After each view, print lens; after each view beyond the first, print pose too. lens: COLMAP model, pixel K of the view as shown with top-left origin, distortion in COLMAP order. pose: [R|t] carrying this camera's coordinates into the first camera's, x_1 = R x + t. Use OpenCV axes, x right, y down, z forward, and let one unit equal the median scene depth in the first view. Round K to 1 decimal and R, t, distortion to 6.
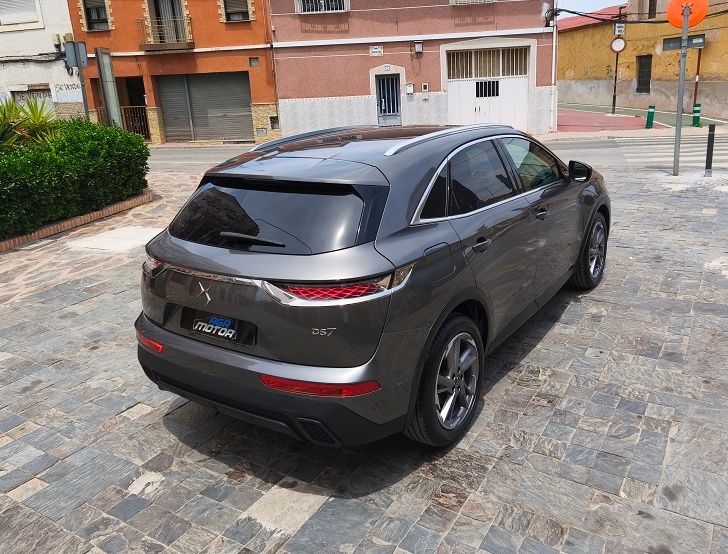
lens RADIAL K [[598.4, 0, 384.8], [0, 598.4, 217.0], [0, 0, 1]] dist [0.088819, -0.068786]
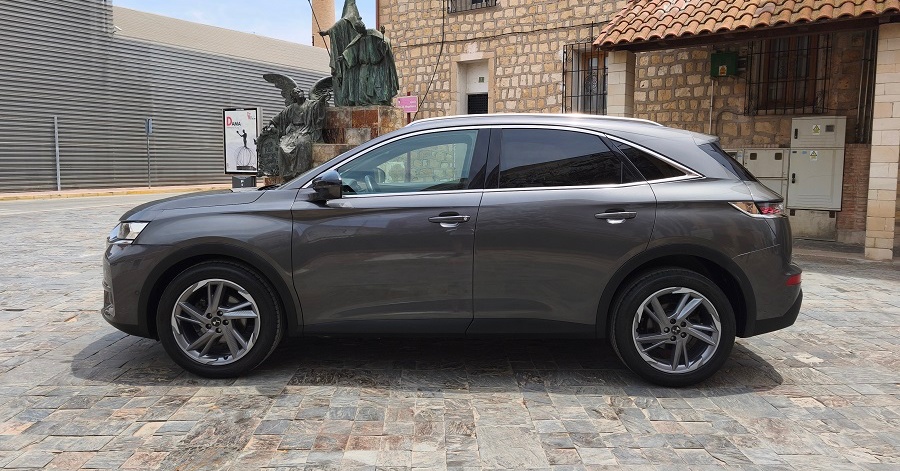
lens RADIAL K [[591.0, 0, 453.9], [0, 591.0, 219.8], [0, 0, 1]] dist [0.049931, -0.010823]
pose [[-0.549315, -0.036513, 0.834817, -0.763426], [0.206337, 0.962181, 0.177855, -0.179377], [-0.809739, 0.269952, -0.521006, 1.623239]]
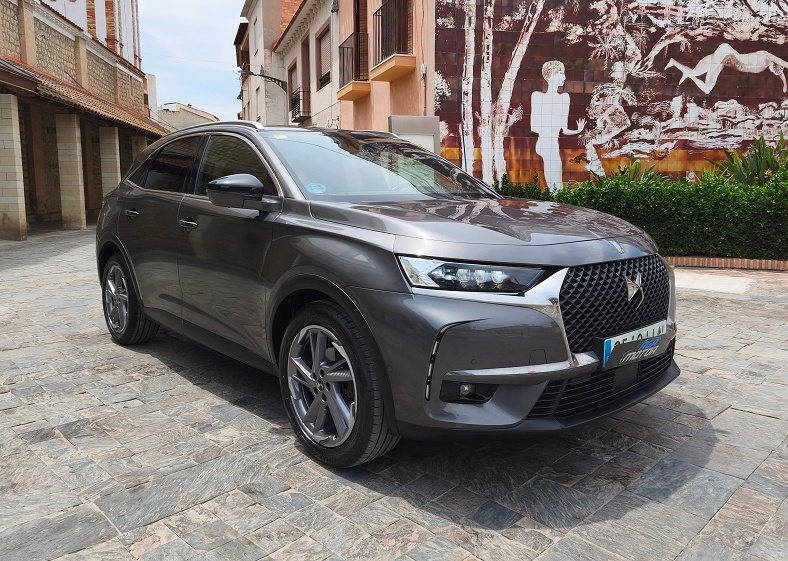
lens RADIAL K [[590.7, 0, 391.0], [0, 590.7, 247.4], [0, 0, 1]] dist [0.097057, -0.084831]
pose [[-0.257571, 0.150761, -0.954426, 0.968480], [-0.200616, 0.957885, 0.205448, -0.196606], [0.945204, 0.244390, -0.216478, 1.430510]]
